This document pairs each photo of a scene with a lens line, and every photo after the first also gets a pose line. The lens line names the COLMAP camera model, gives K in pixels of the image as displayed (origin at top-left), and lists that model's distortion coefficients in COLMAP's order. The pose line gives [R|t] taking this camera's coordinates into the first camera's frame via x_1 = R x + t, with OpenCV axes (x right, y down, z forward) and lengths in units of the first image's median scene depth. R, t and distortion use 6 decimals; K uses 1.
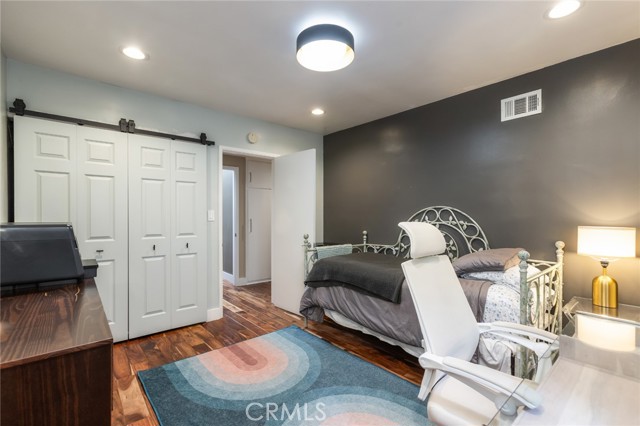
lens RADIAL K [[288.4, 0, 319.5], [0, 288.4, 216.3], [0, 0, 1]] dist [-0.002108, 0.000353]
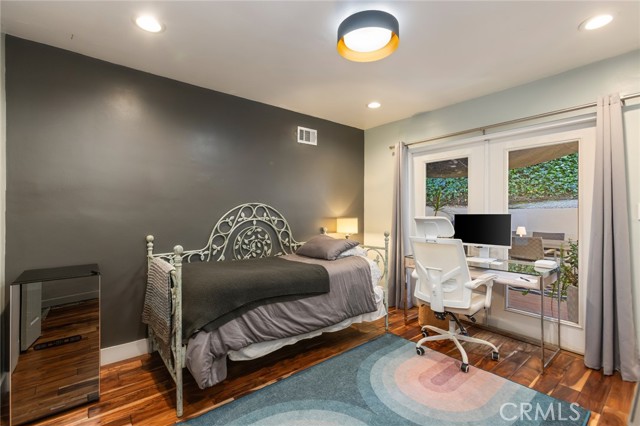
lens RADIAL K [[288.4, 0, 319.4], [0, 288.4, 210.2], [0, 0, 1]] dist [-0.002108, 0.000353]
pose [[0.029890, 0.004784, 0.999542, -0.663033], [0.001529, 0.999987, -0.004832, -0.004247], [-0.999552, 0.001673, 0.029882, 0.802038]]
